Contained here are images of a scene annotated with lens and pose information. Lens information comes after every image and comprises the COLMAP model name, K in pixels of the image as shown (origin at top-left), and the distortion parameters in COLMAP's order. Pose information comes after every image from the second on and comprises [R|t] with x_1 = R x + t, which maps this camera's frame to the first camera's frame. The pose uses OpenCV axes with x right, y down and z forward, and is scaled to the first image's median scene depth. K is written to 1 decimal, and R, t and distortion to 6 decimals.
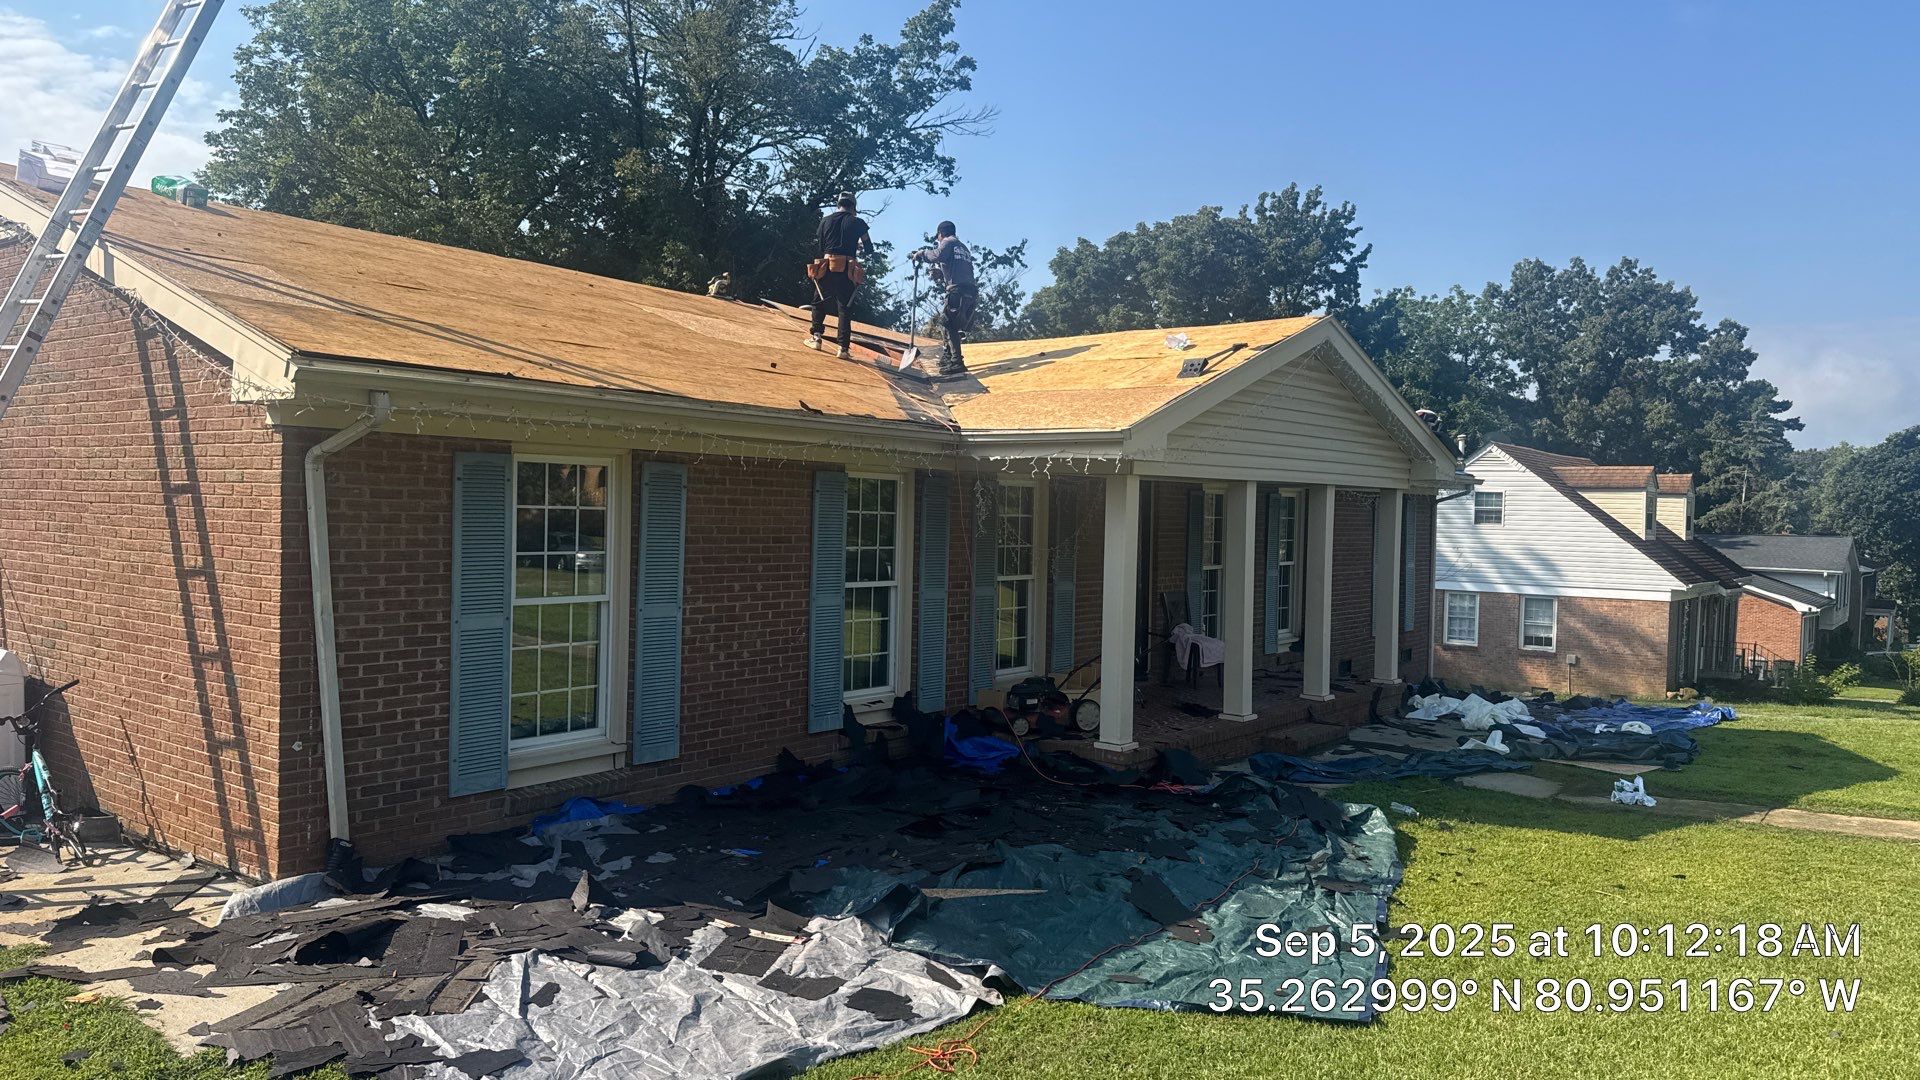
lens RADIAL K [[1293.0, 0, 956.3], [0, 1293.0, 548.8], [0, 0, 1]] dist [0.146054, -0.248488]
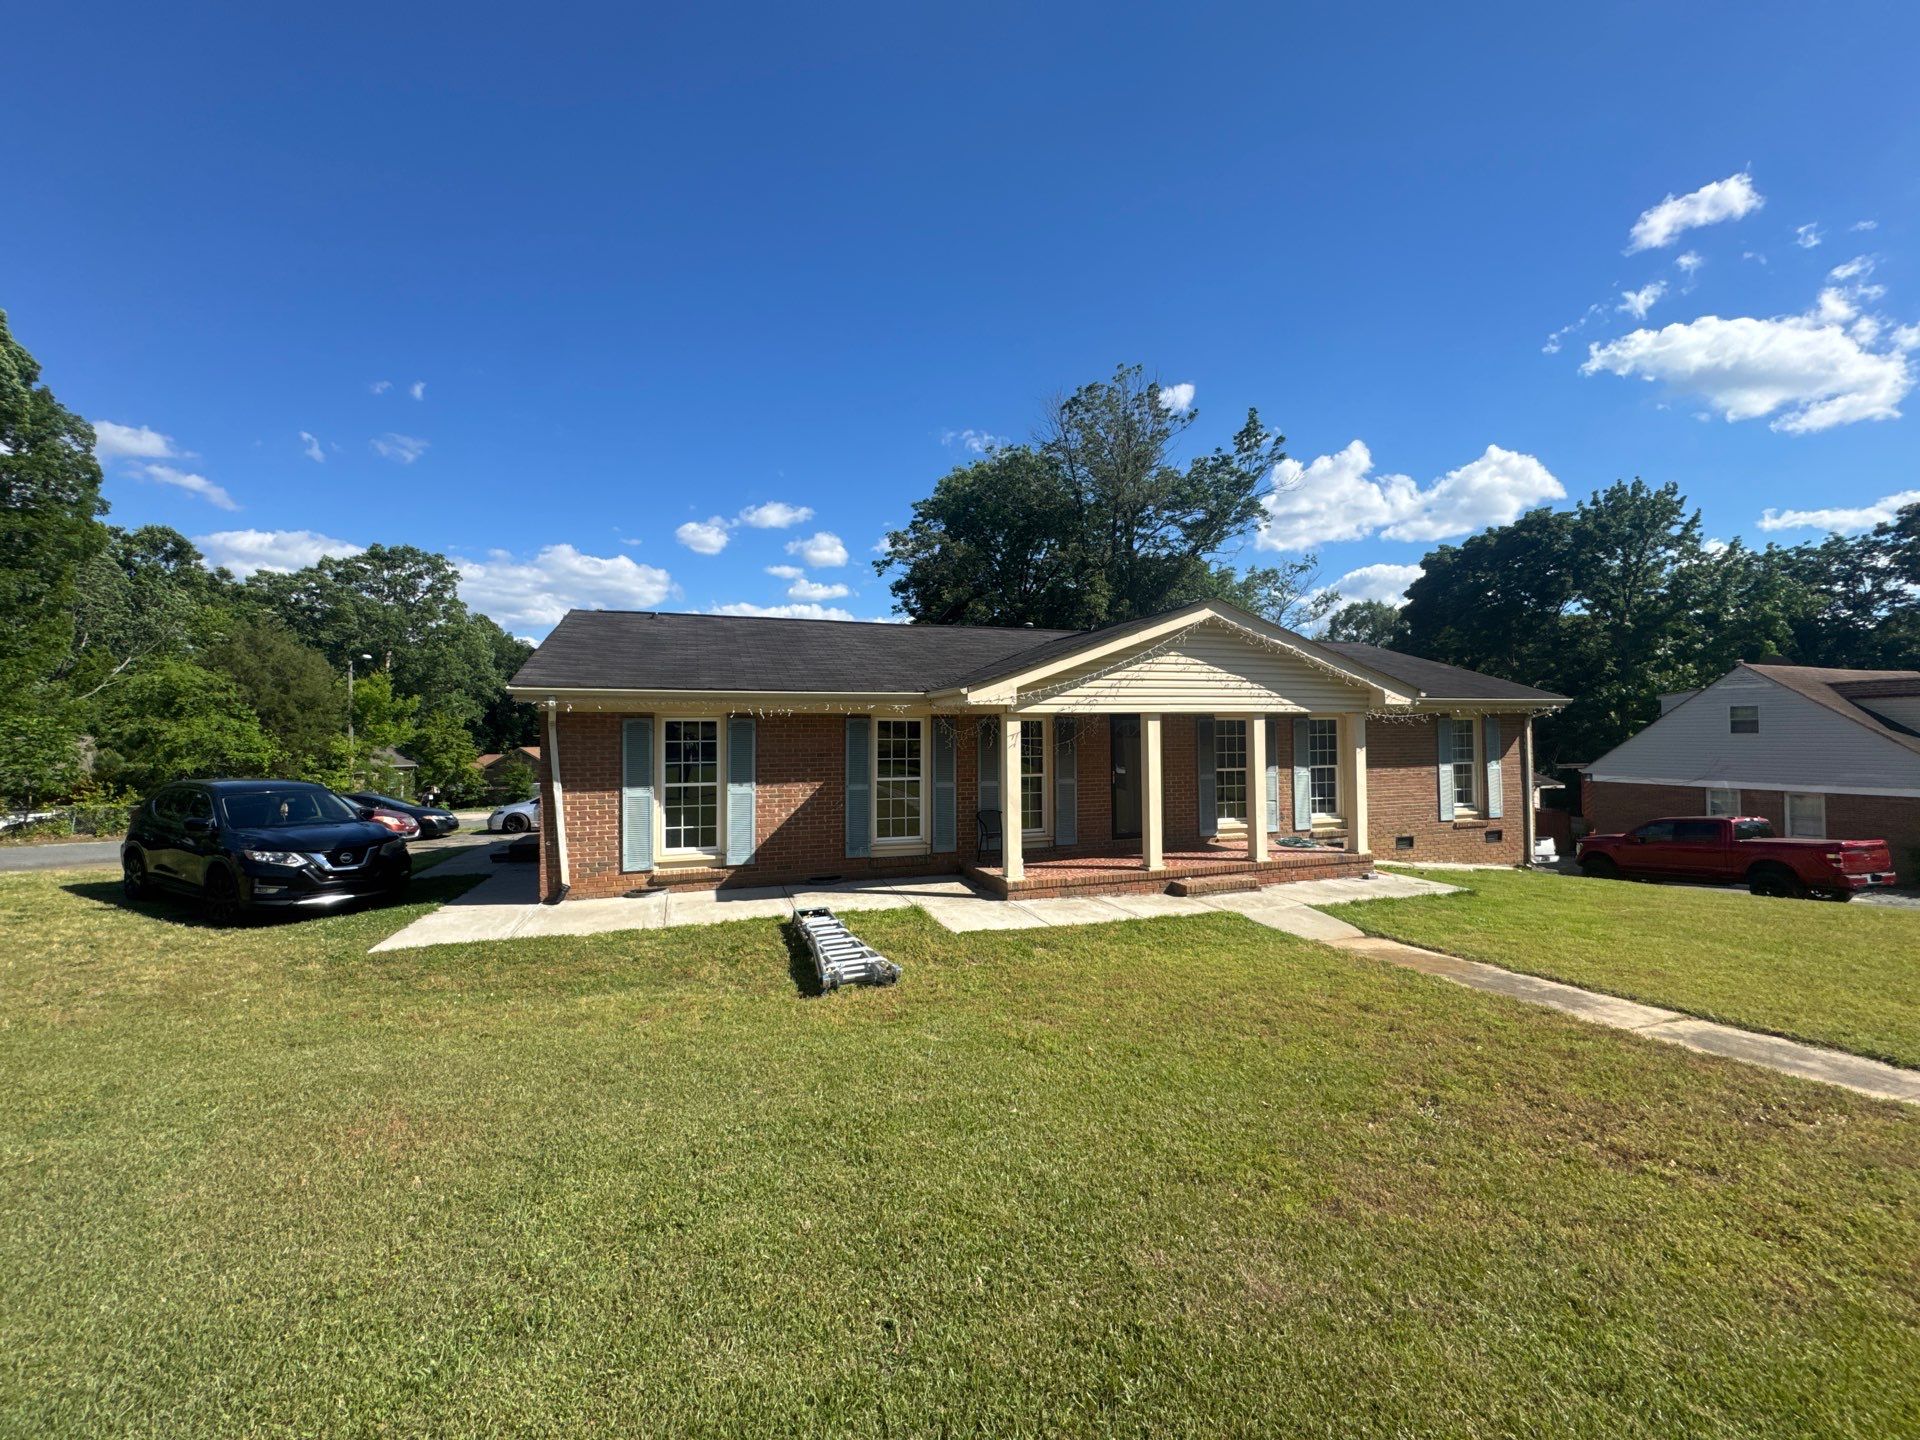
lens RADIAL K [[759.7, 0, 967.1], [0, 759.7, 710.2], [0, 0, 1]] dist [-0.001469, 0.000214]
pose [[0.848648, -0.045260, -0.527018, 0.543941], [0.009629, 0.997489, -0.070159, 0.006557], [0.528870, 0.054466, 0.846953, 0.131762]]
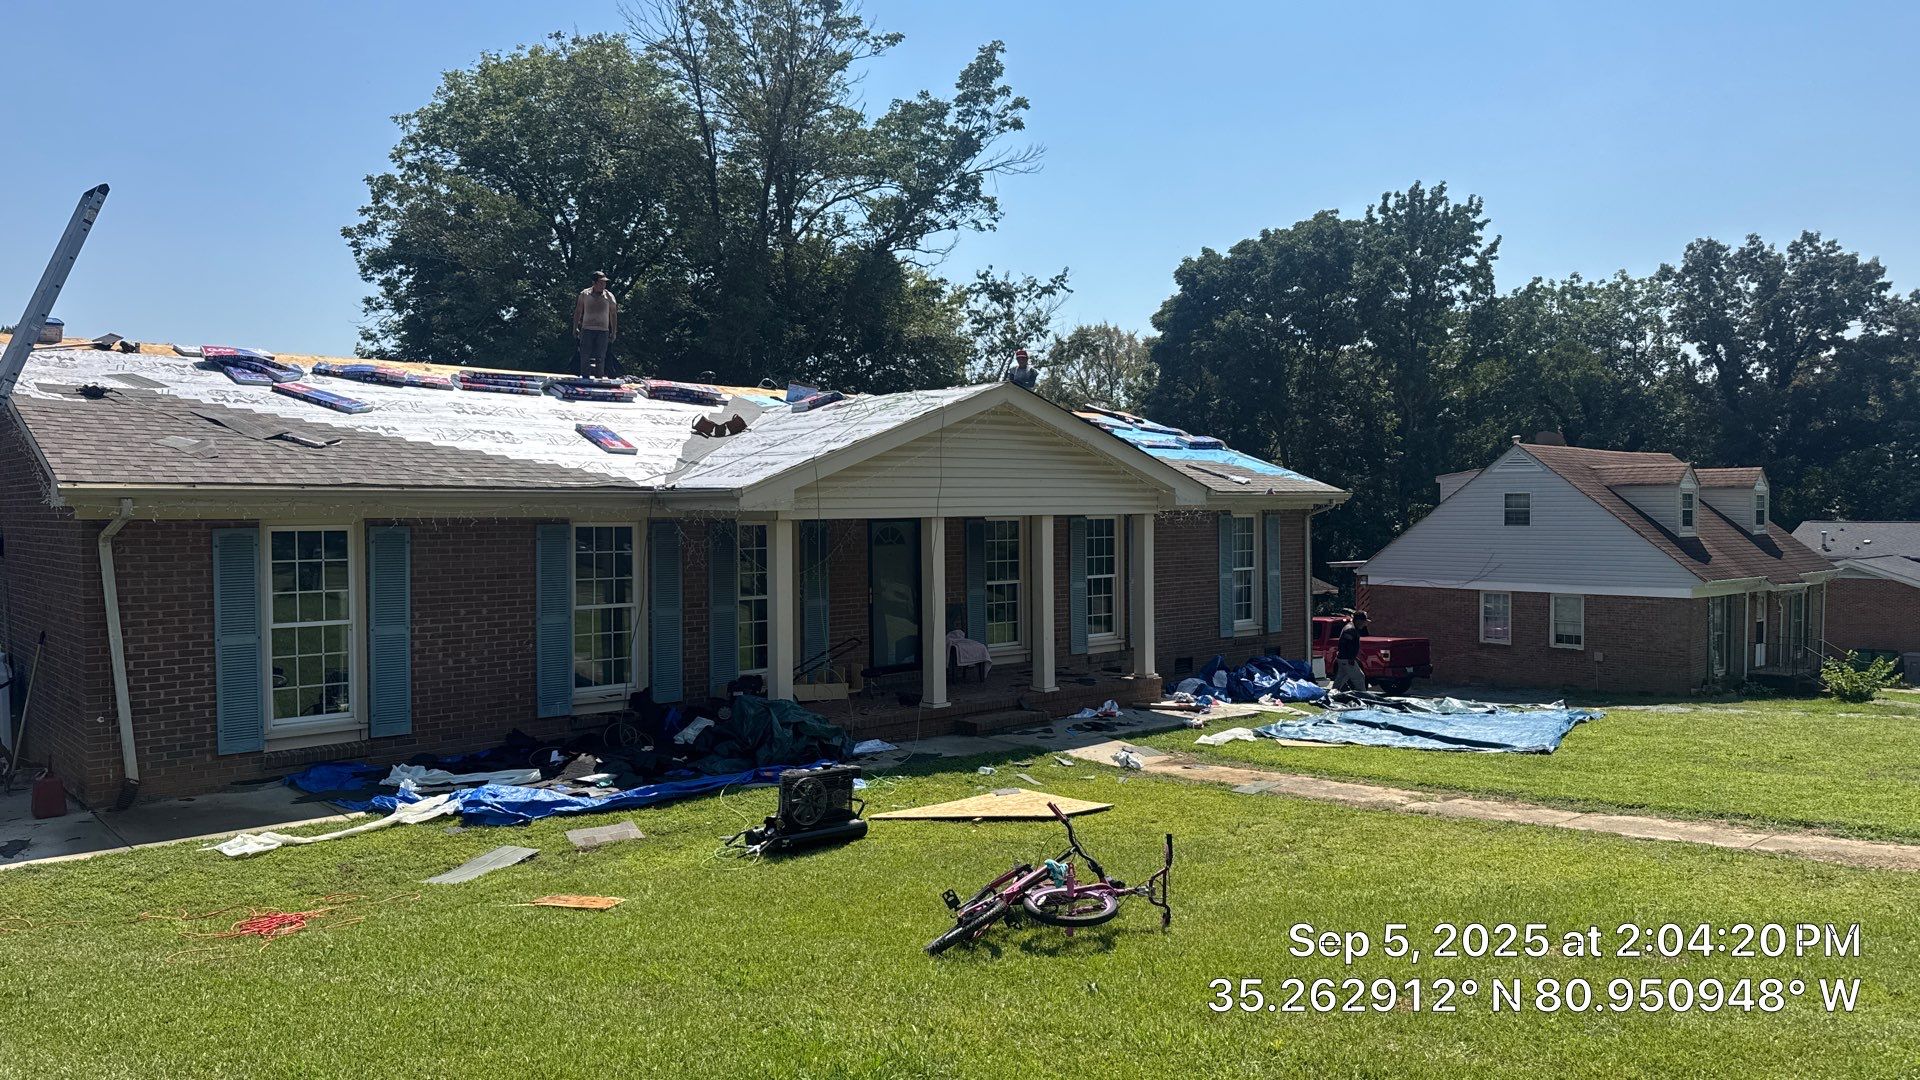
lens RADIAL K [[1293.0, 0, 956.3], [0, 1293.0, 548.8], [0, 0, 1]] dist [0.146054, -0.248488]
pose [[0.985234, -0.023295, -0.169624, 0.482523], [0.022688, 0.999727, -0.005517, -0.014811], [0.169706, 0.001588, 0.985493, -0.240228]]
